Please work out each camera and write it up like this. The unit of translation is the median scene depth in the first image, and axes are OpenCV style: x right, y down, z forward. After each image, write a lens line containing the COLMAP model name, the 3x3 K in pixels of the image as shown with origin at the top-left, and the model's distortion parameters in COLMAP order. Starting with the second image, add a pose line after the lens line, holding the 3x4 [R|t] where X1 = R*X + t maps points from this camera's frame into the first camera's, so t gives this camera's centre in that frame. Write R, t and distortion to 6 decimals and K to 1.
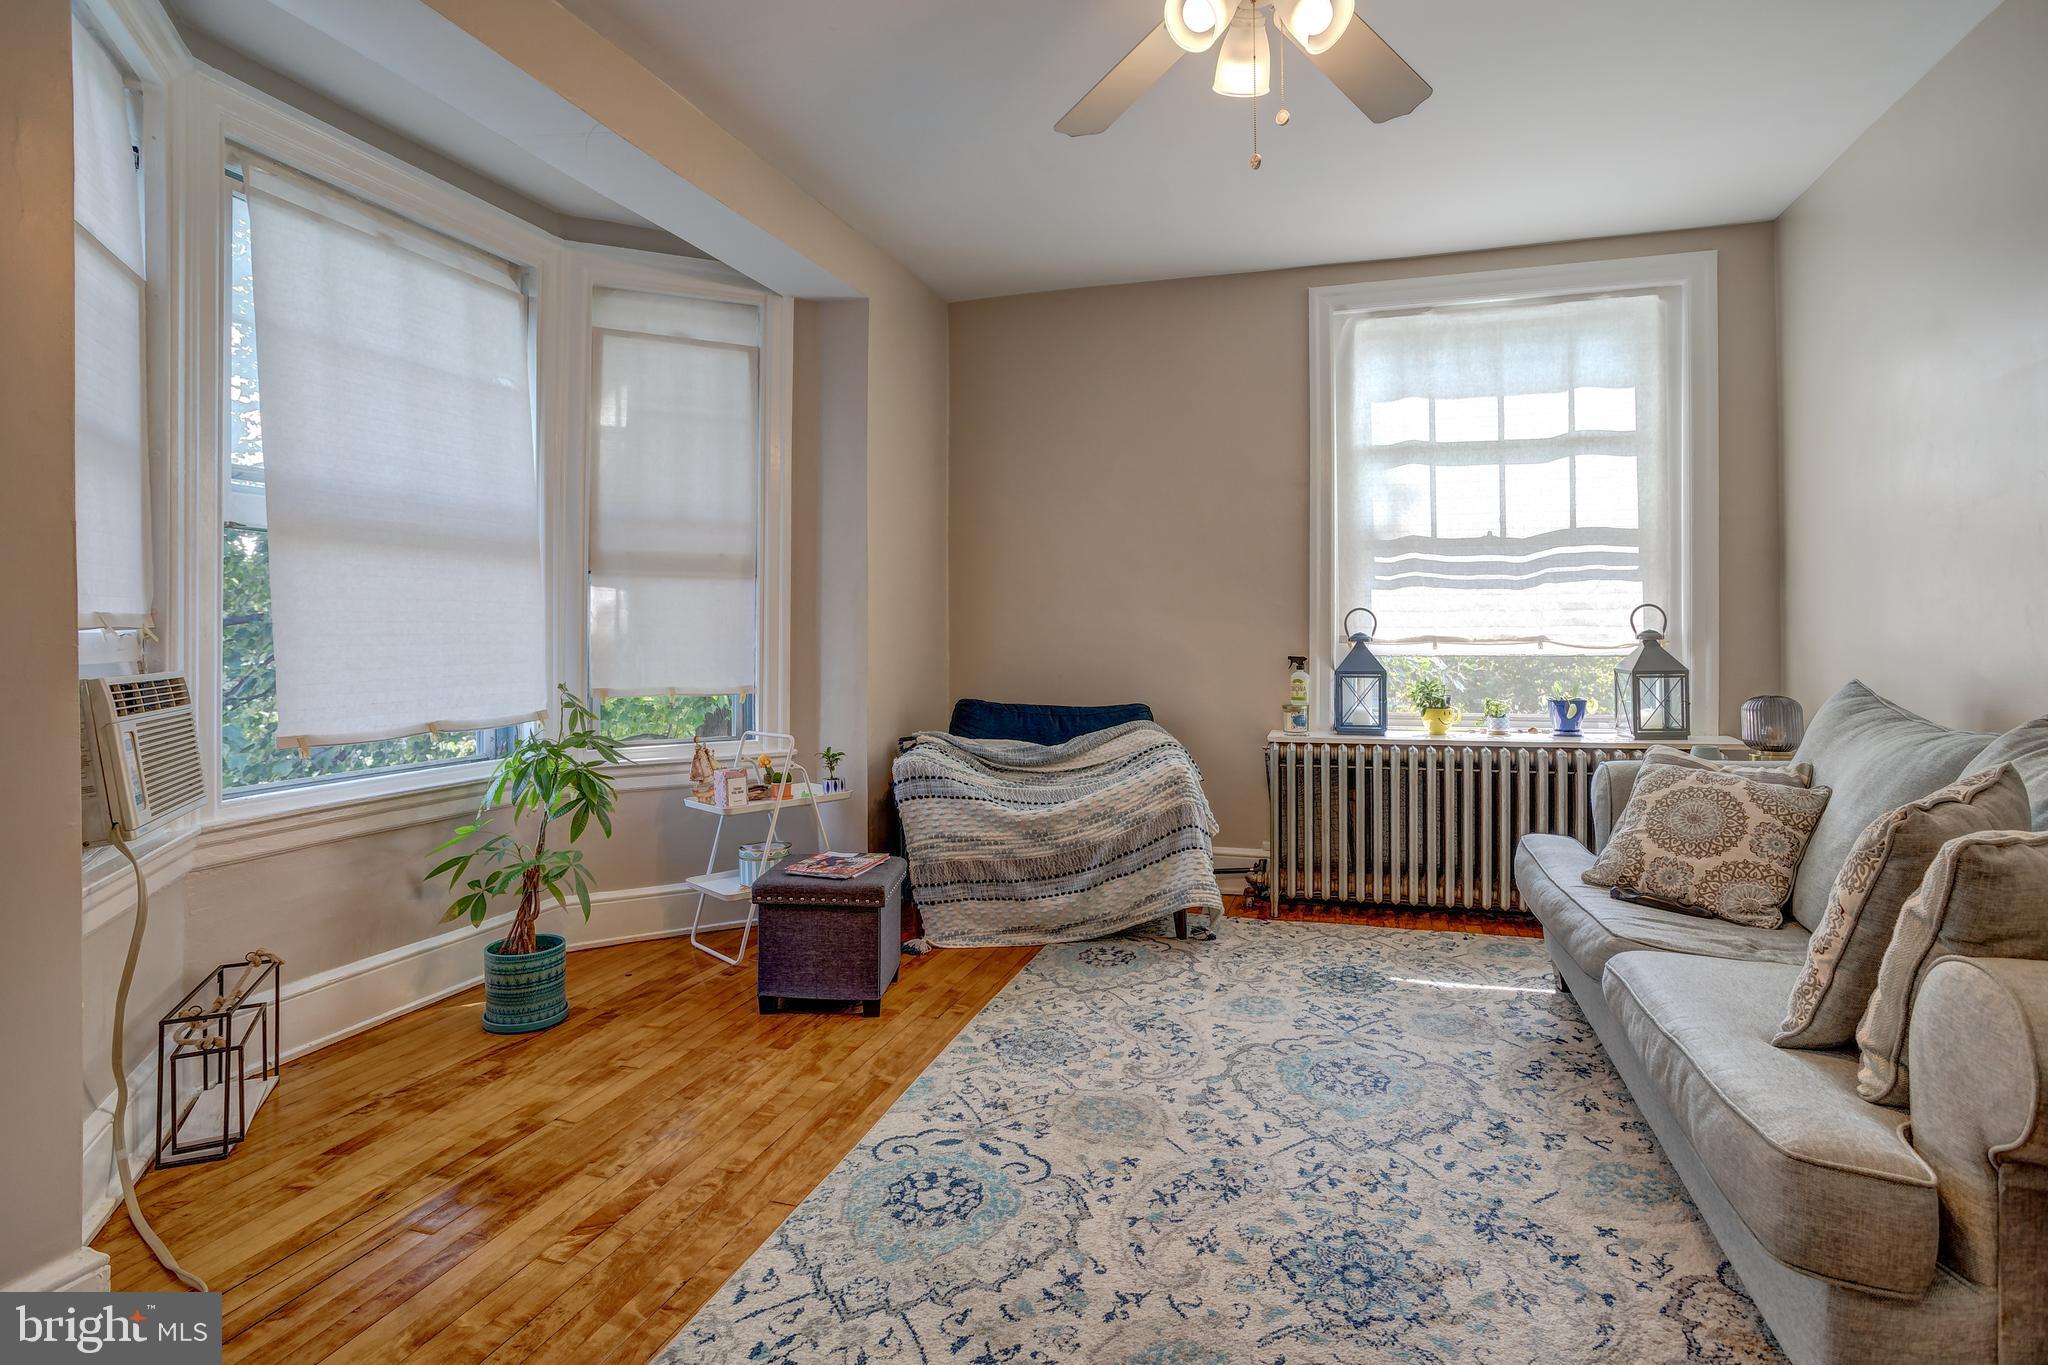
lens RADIAL K [[987.1, 0, 1014.7], [0, 987.1, 669.9], [0, 0, 1]] dist [-0.031604, 0.000910]
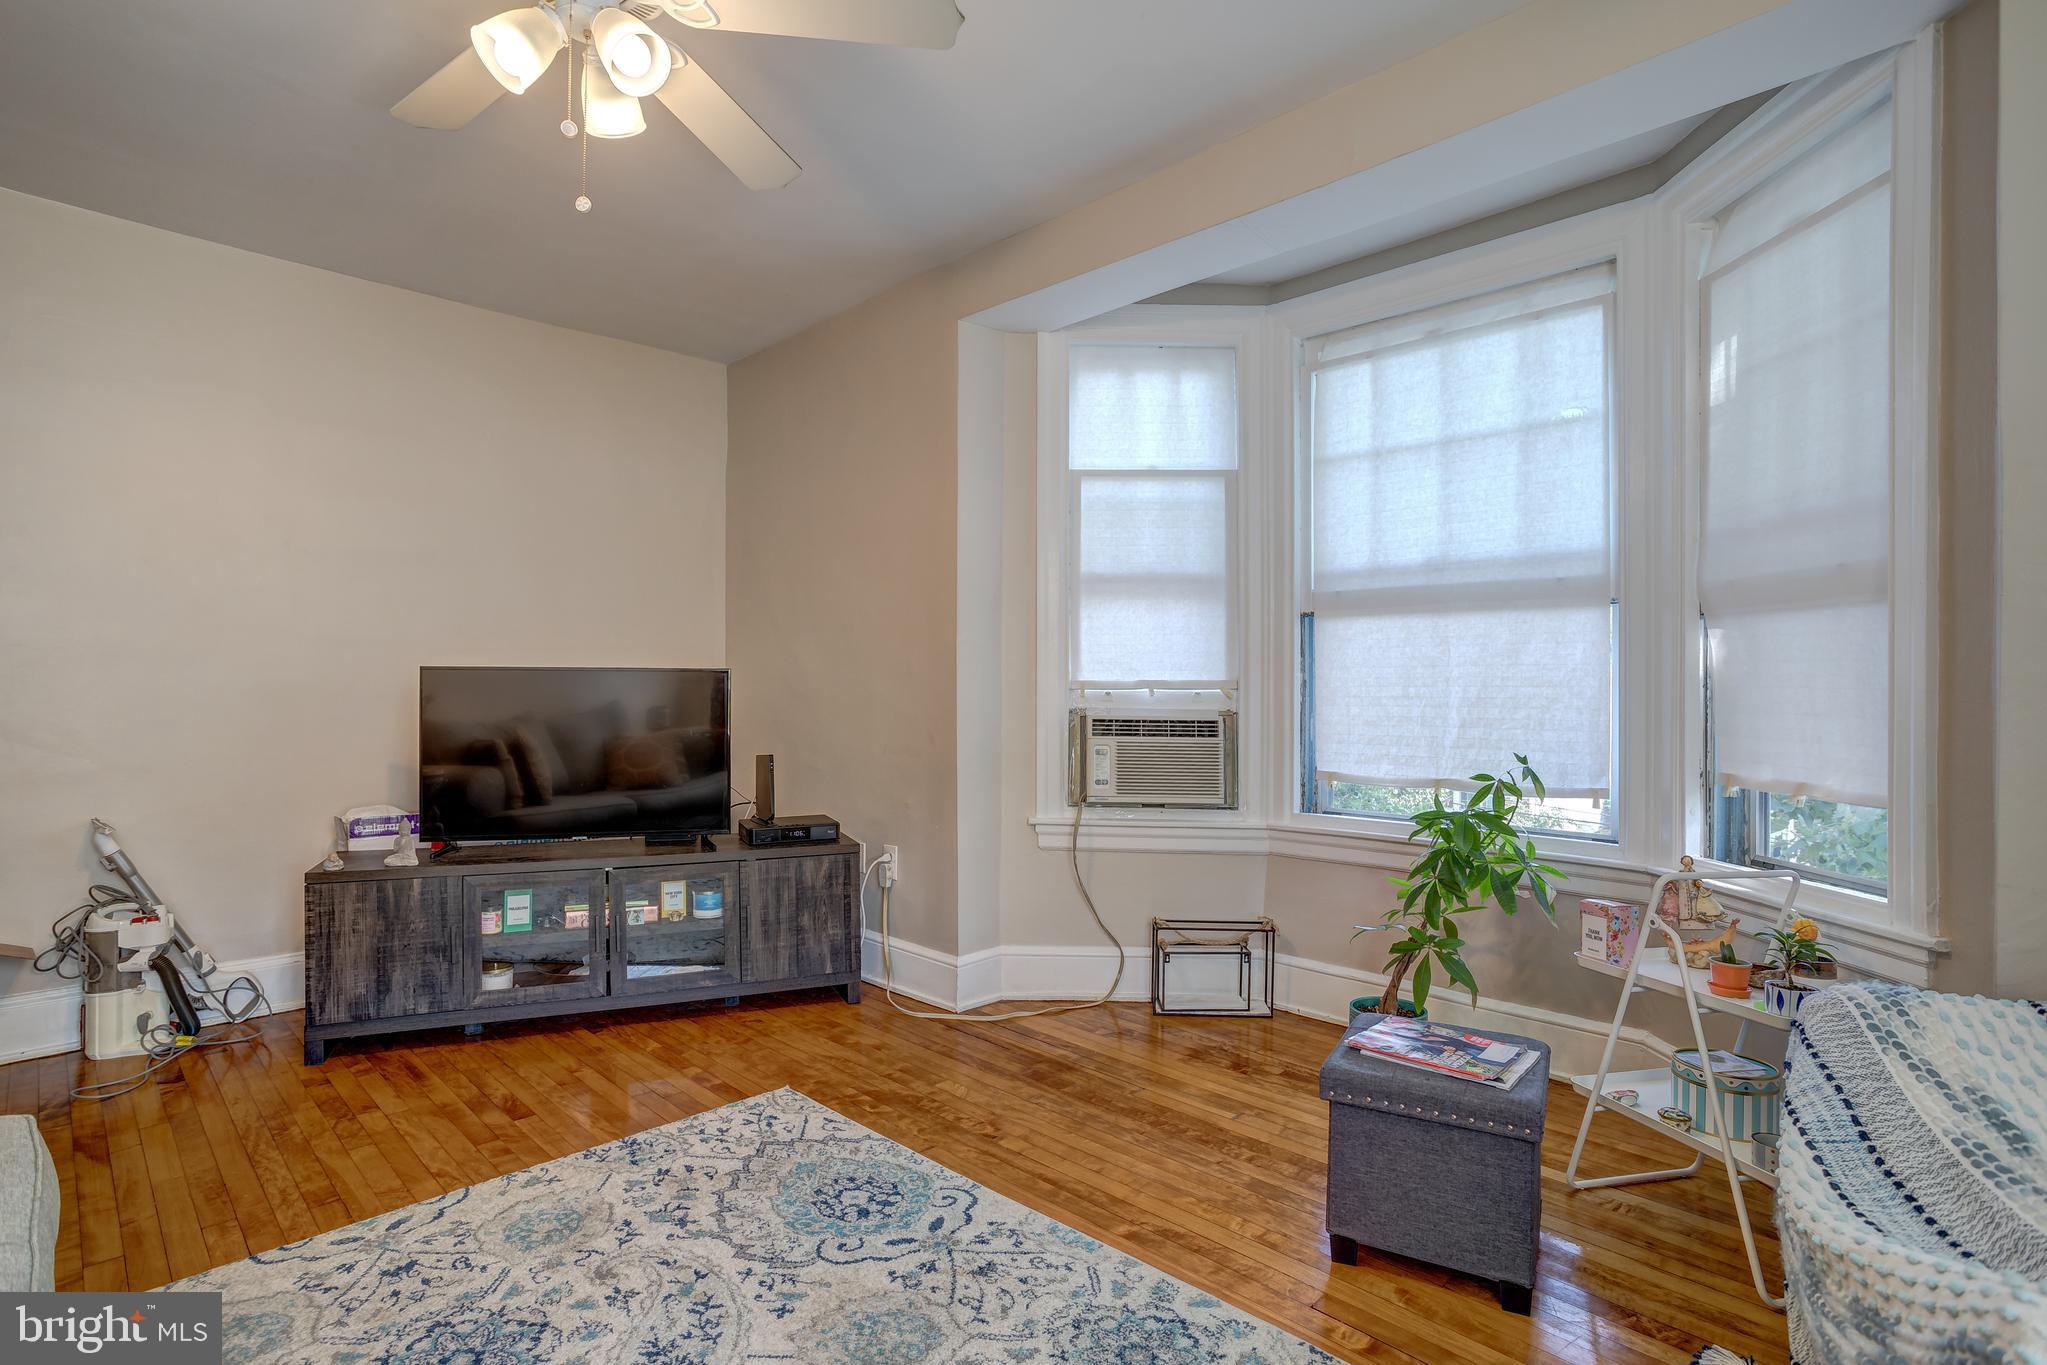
lens RADIAL K [[993.5, 0, 1023.5], [0, 993.5, 682.5], [0, 0, 1]] dist [0.000267, 0.000713]
pose [[-0.431077, -0.007912, -0.902280, 0.961983], [-0.033986, 0.999394, 0.007473, -0.076174], [0.901675, 0.033886, -0.431085, 1.817293]]
